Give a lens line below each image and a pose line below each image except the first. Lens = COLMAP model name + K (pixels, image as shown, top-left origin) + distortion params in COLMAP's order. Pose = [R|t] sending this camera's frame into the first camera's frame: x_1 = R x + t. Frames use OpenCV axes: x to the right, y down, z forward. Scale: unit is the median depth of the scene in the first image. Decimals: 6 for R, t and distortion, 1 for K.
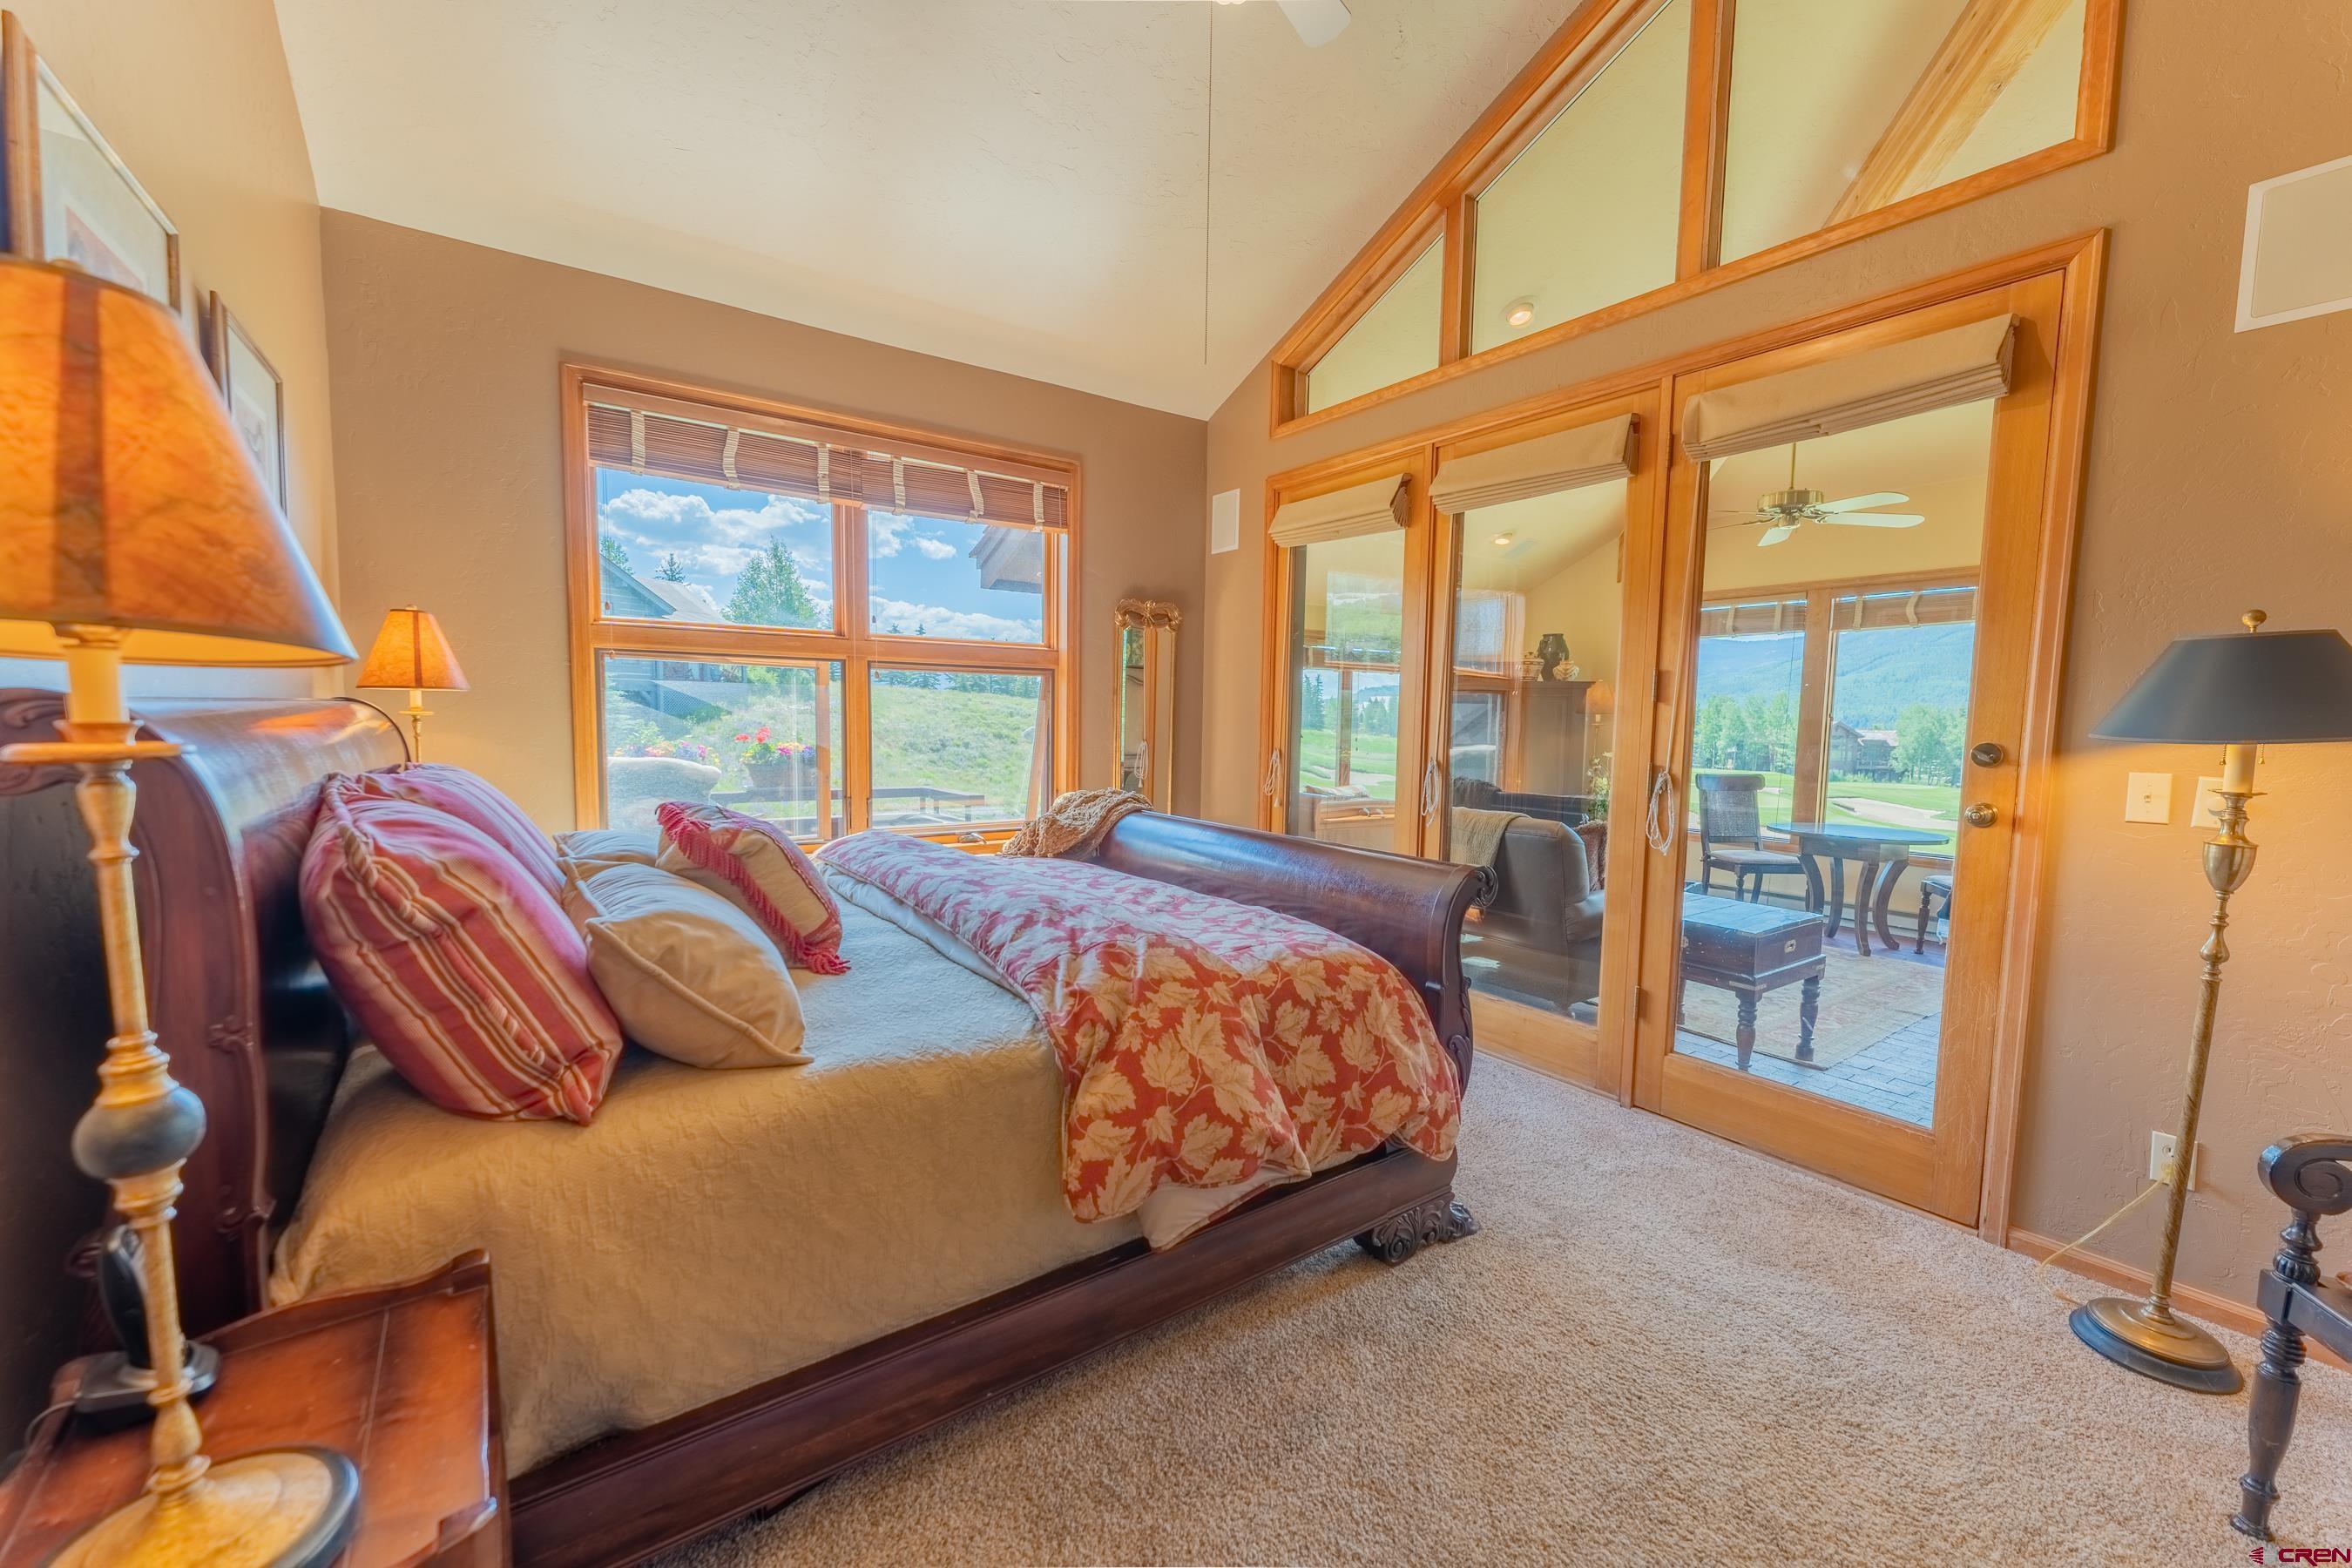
lens RADIAL K [[932.0, 0, 1176.0], [0, 932.0, 793.4], [0, 0, 1]] dist [0.000766, -0.000478]
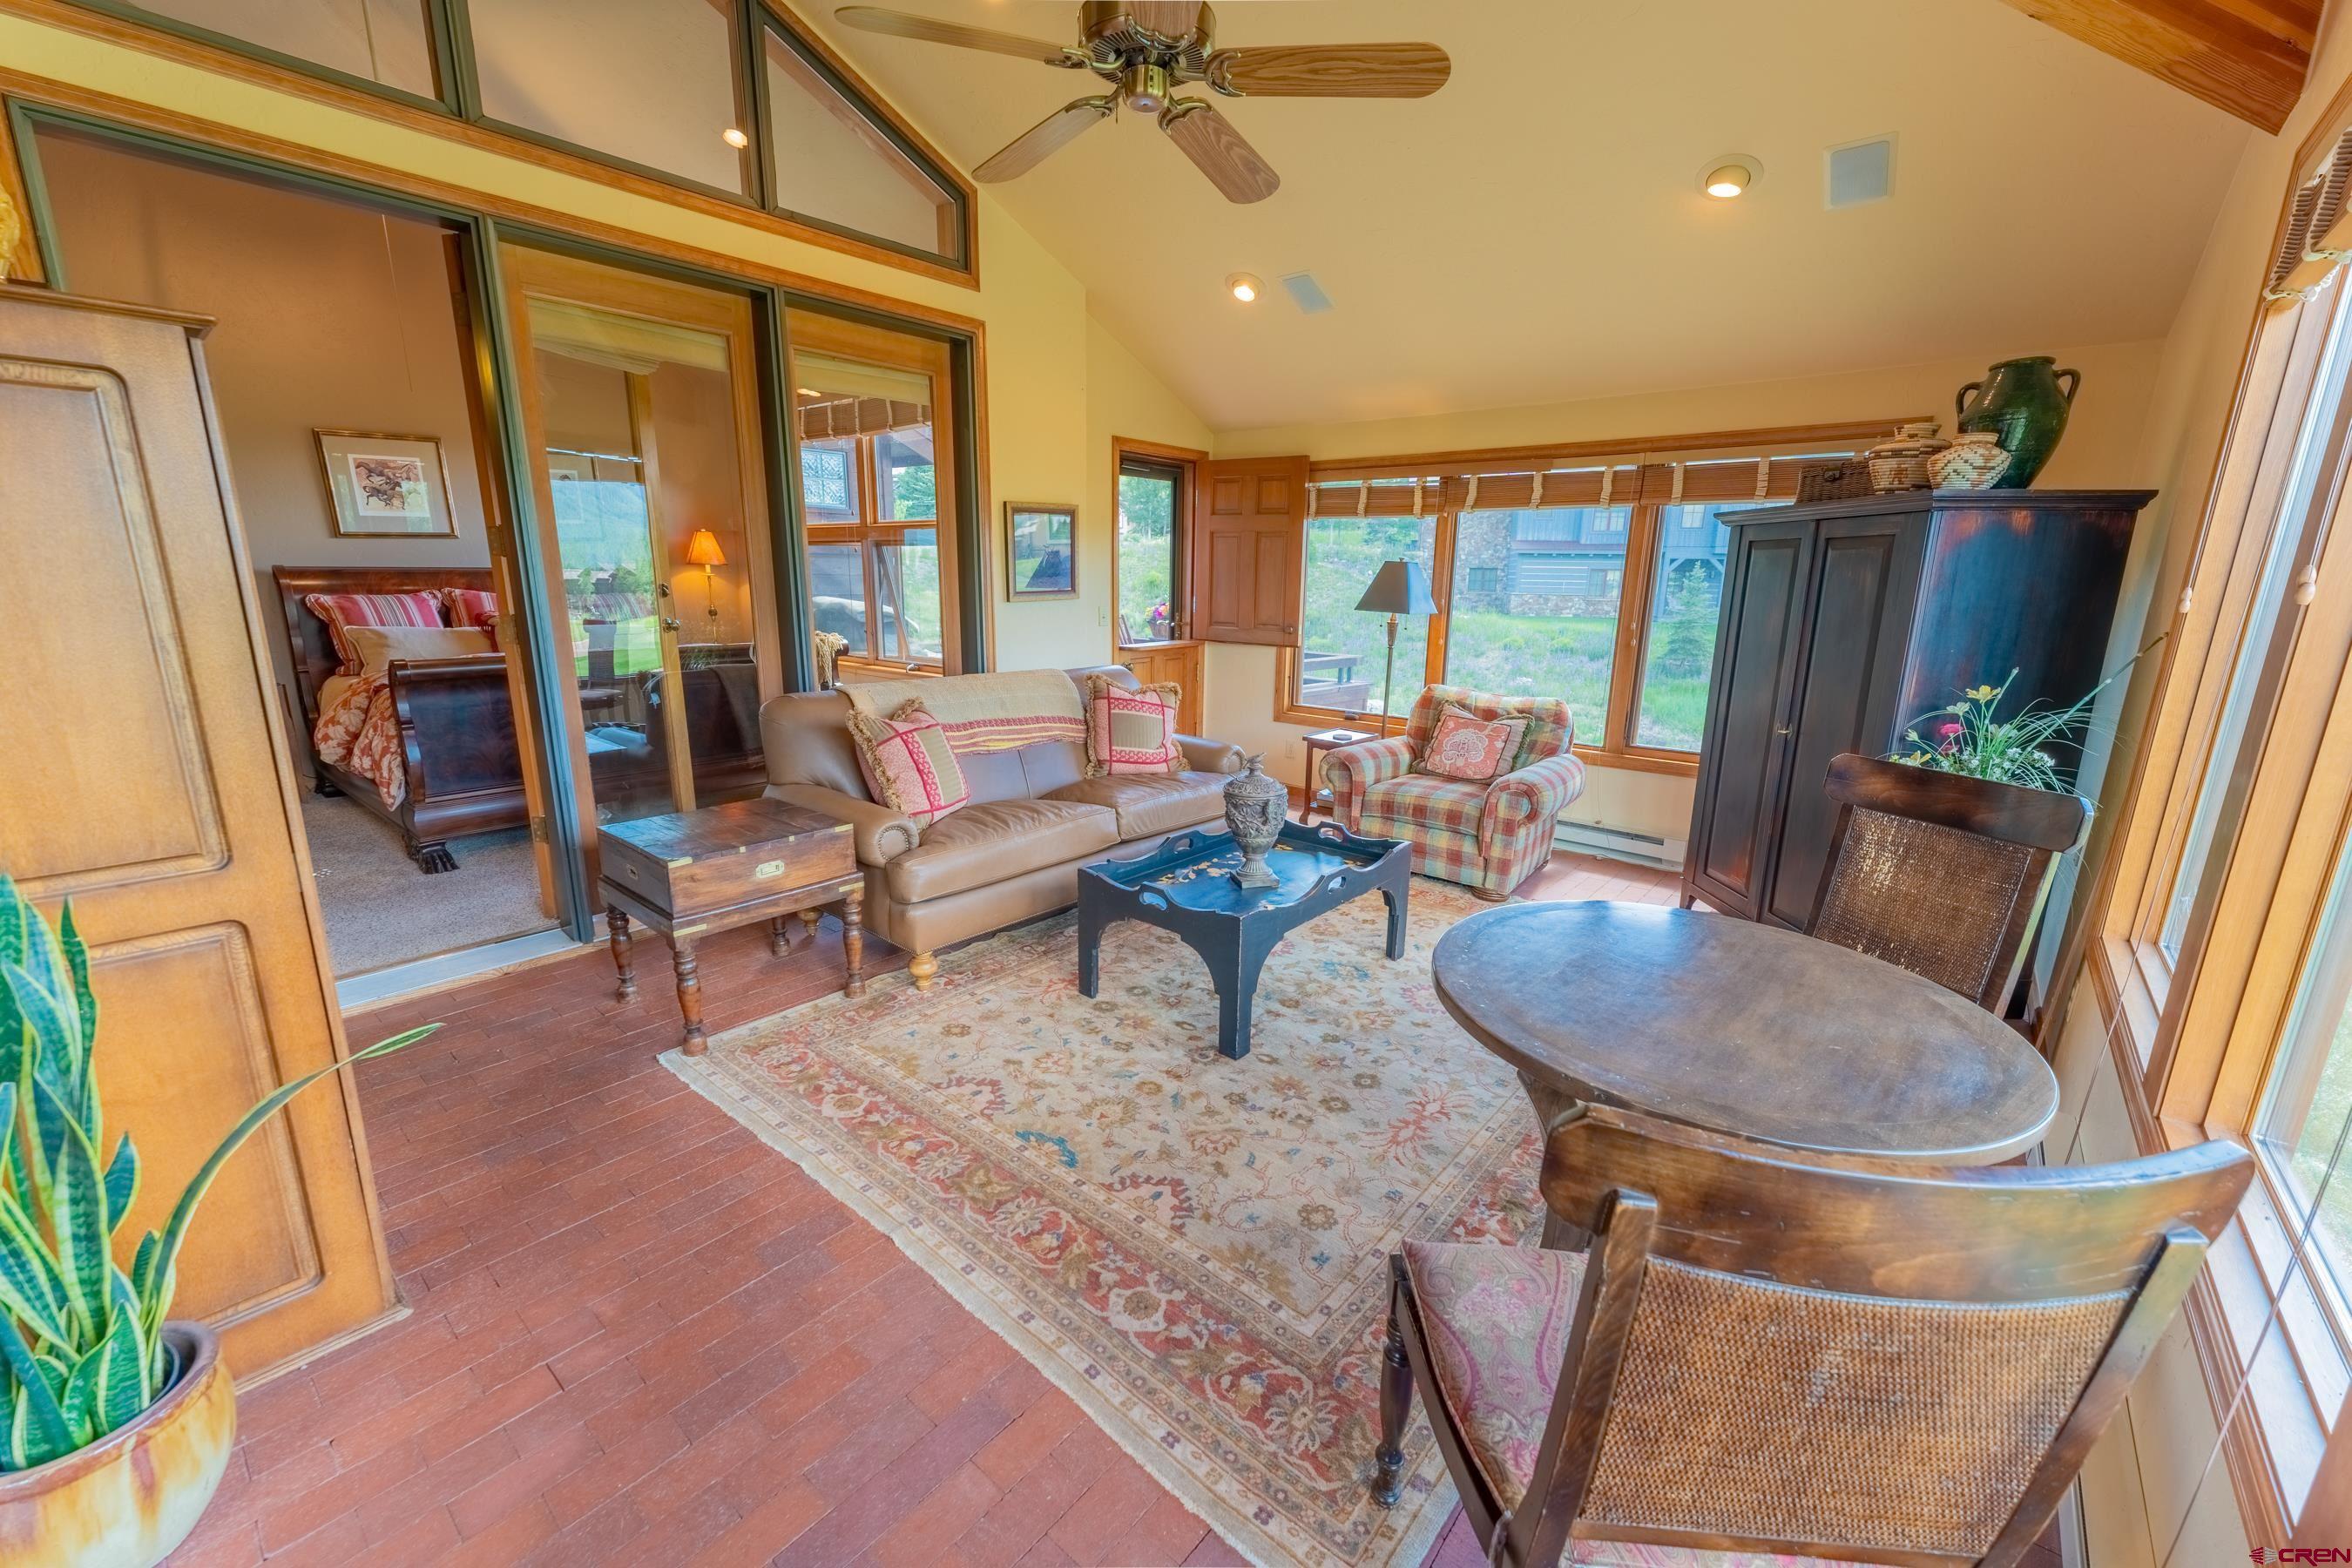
lens RADIAL K [[932.0, 0, 1168.6], [0, 932.0, 788.4], [0, 0, 1]] dist [0.000766, -0.000478]
pose [[0.250397, 0.204990, -0.946193, 2.570613], [-0.086593, 0.978152, 0.188999, -0.144367], [0.964263, 0.034609, 0.262677, 2.128412]]
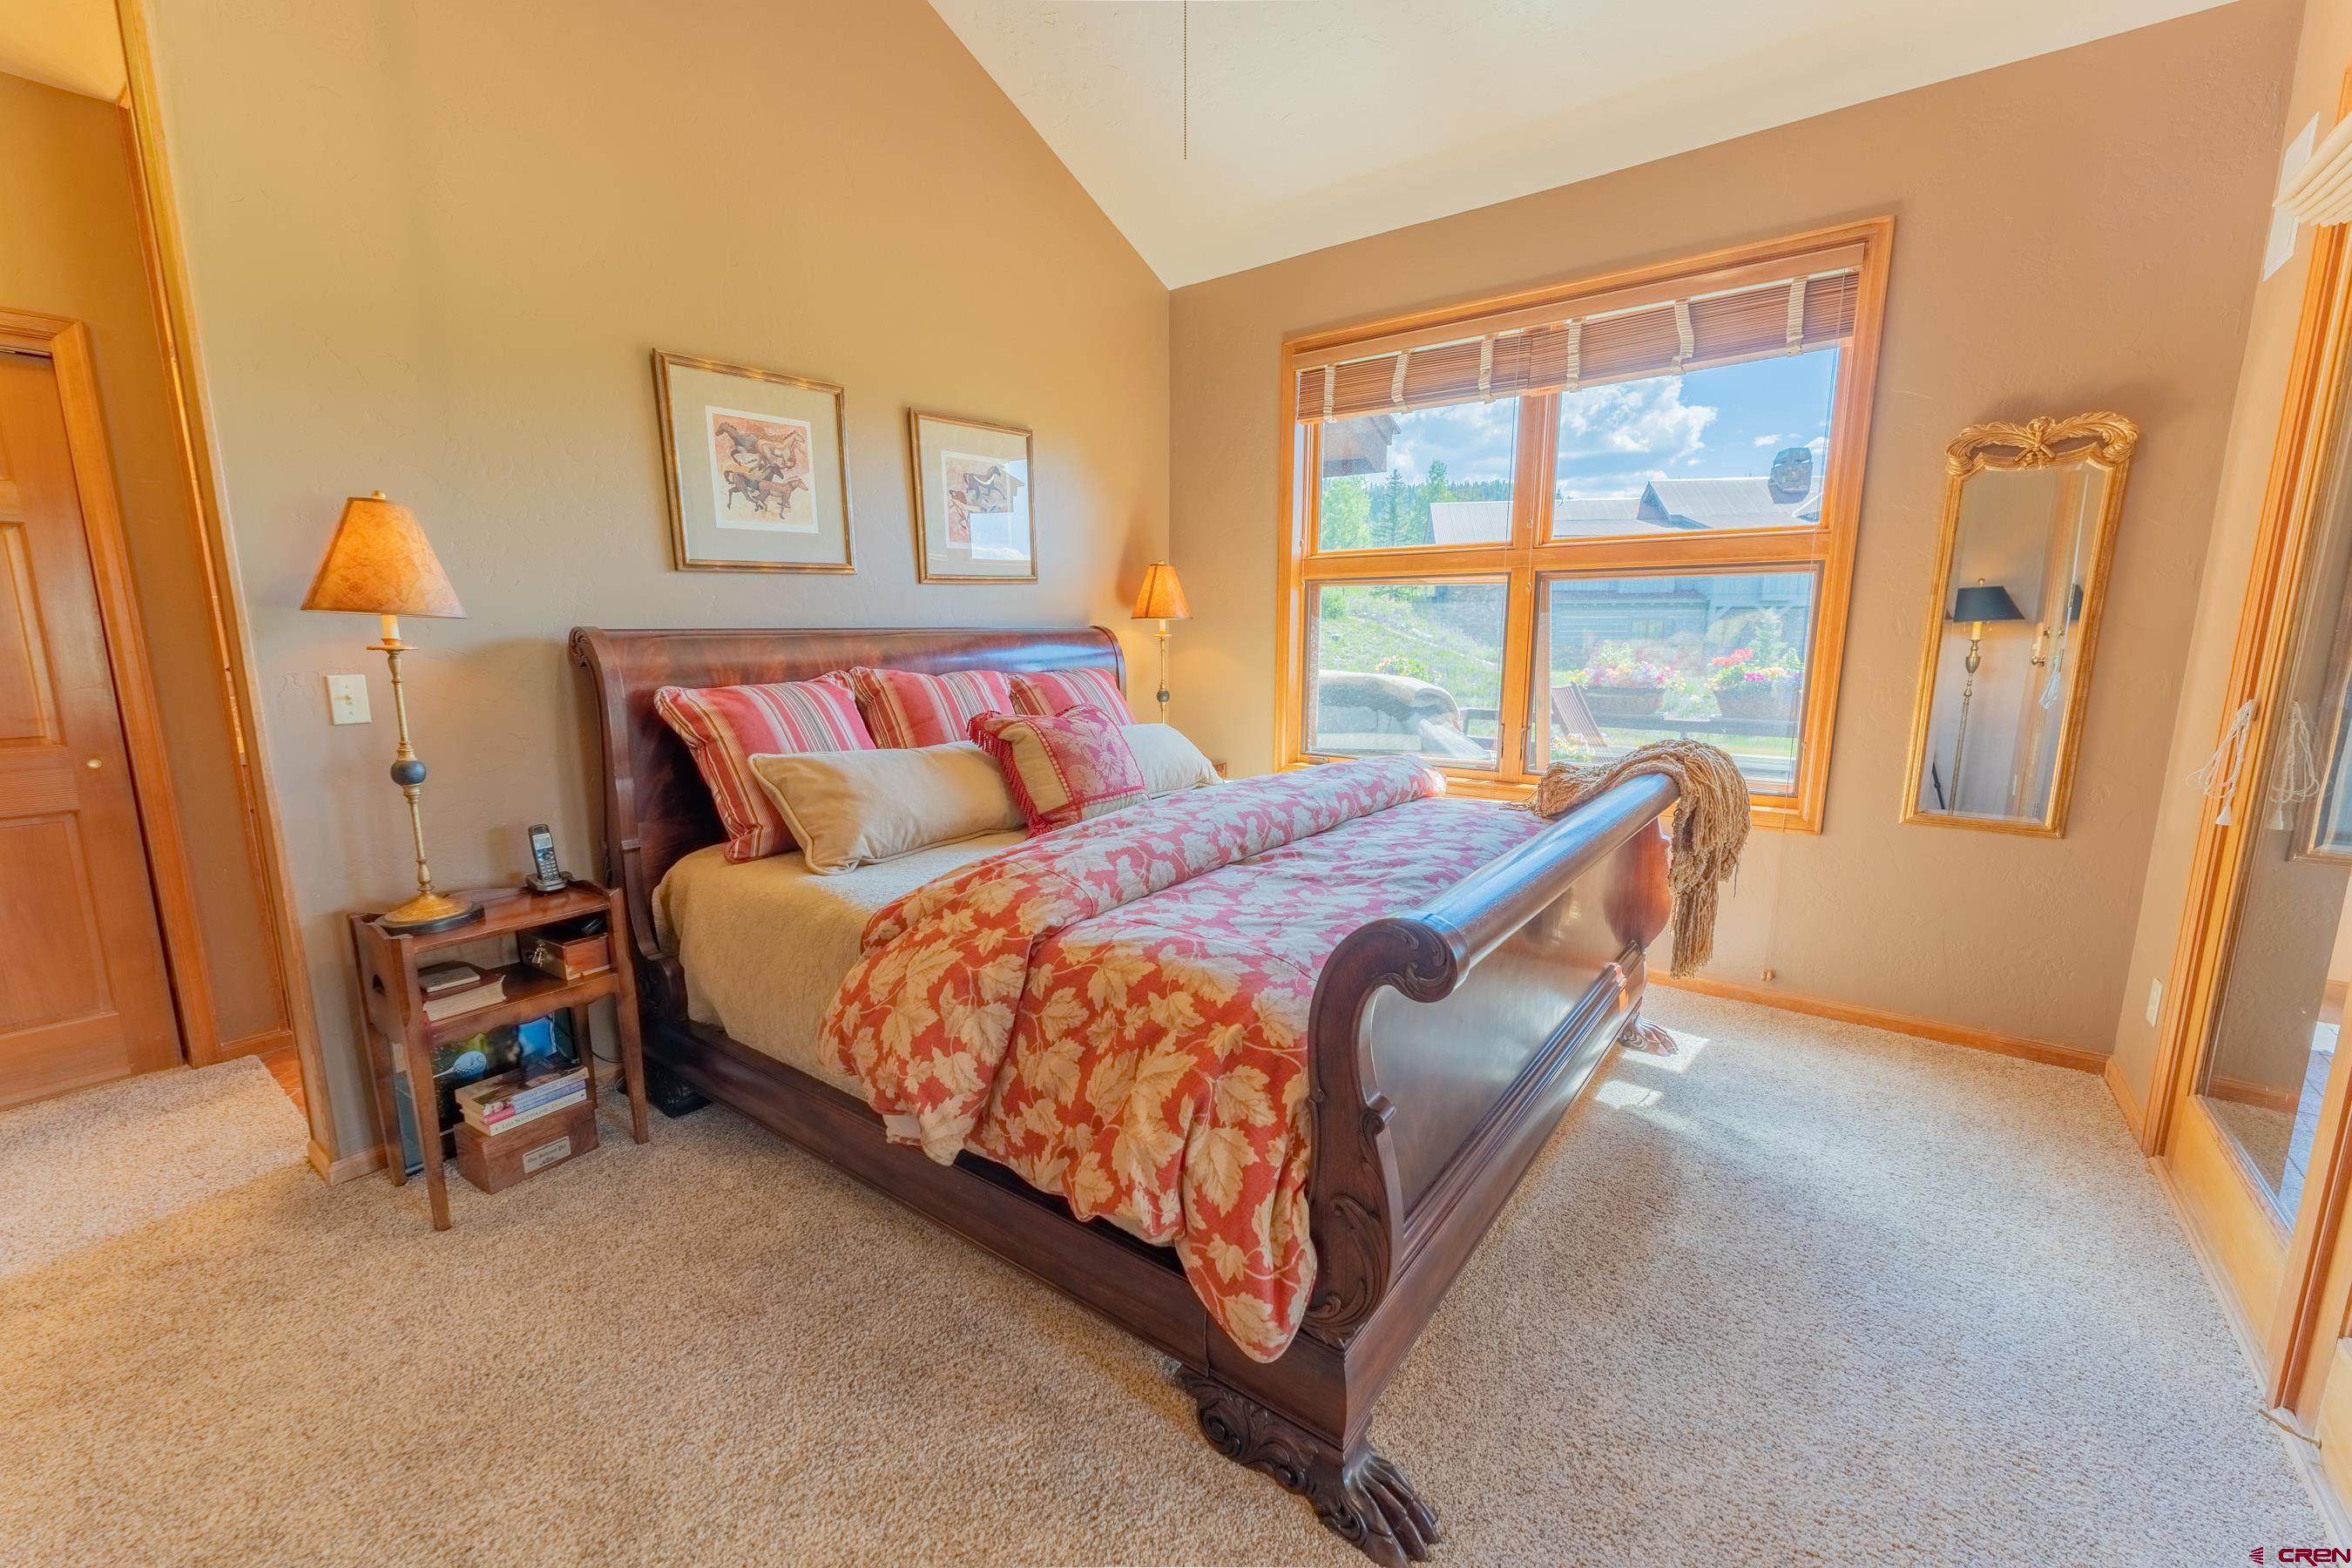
lens RADIAL K [[932.0, 0, 1168.2], [0, 932.0, 787.2], [0, 0, 1]] dist [0.000766, -0.000478]
pose [[0.305105, 0.144347, -0.941315, 0.835601], [-0.073685, 0.989061, 0.127786, -0.053906], [0.949464, 0.030373, 0.312404, 0.787223]]
